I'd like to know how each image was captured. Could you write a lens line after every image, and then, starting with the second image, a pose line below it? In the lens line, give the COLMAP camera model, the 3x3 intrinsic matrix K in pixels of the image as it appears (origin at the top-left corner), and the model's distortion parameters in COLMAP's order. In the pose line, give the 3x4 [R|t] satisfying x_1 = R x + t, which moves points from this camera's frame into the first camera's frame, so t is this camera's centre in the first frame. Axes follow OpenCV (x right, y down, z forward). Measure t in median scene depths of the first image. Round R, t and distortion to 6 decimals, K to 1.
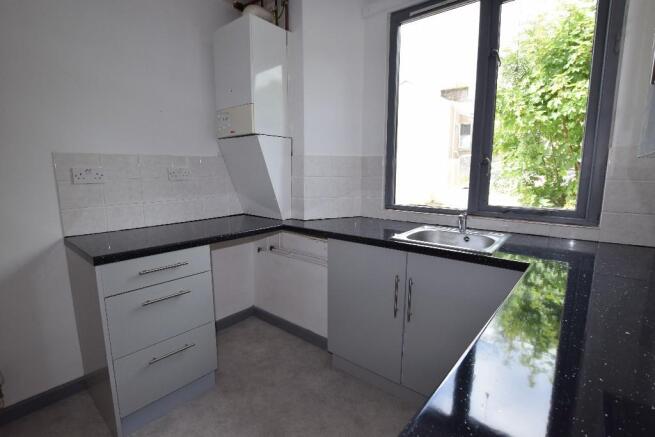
lens RADIAL K [[305.5, 0, 327.5], [0, 305.5, 218.5], [0, 0, 1]] dist [-0.015539, 0.000341]
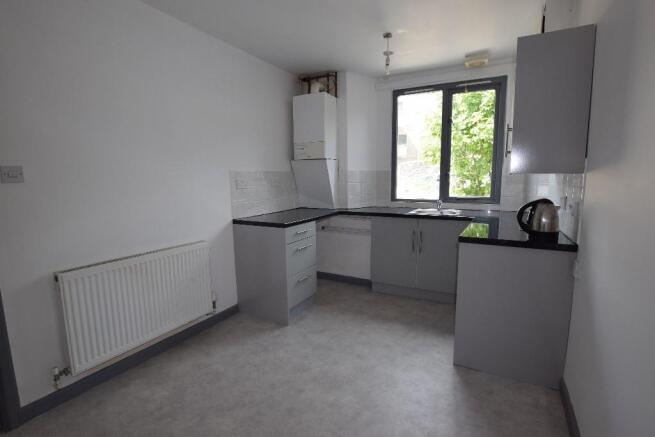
lens RADIAL K [[305.5, 0, 327.5], [0, 305.5, 218.5], [0, 0, 1]] dist [-0.015539, 0.000341]
pose [[0.980966, -0.035817, 0.190845, -0.506898], [0.039145, 0.999140, -0.013695, 0.076639], [-0.190191, 0.020905, 0.981525, -0.624686]]
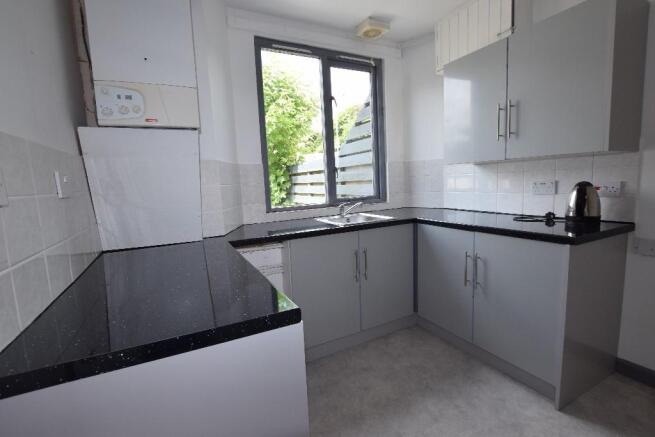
lens RADIAL K [[305.5, 0, 327.5], [0, 305.5, 218.5], [0, 0, 1]] dist [-0.015539, 0.000341]
pose [[0.394602, -0.127946, 0.909901, -0.741046], [0.182035, 0.981516, 0.059072, -0.038543], [-0.900640, 0.142324, 0.410599, 0.382160]]
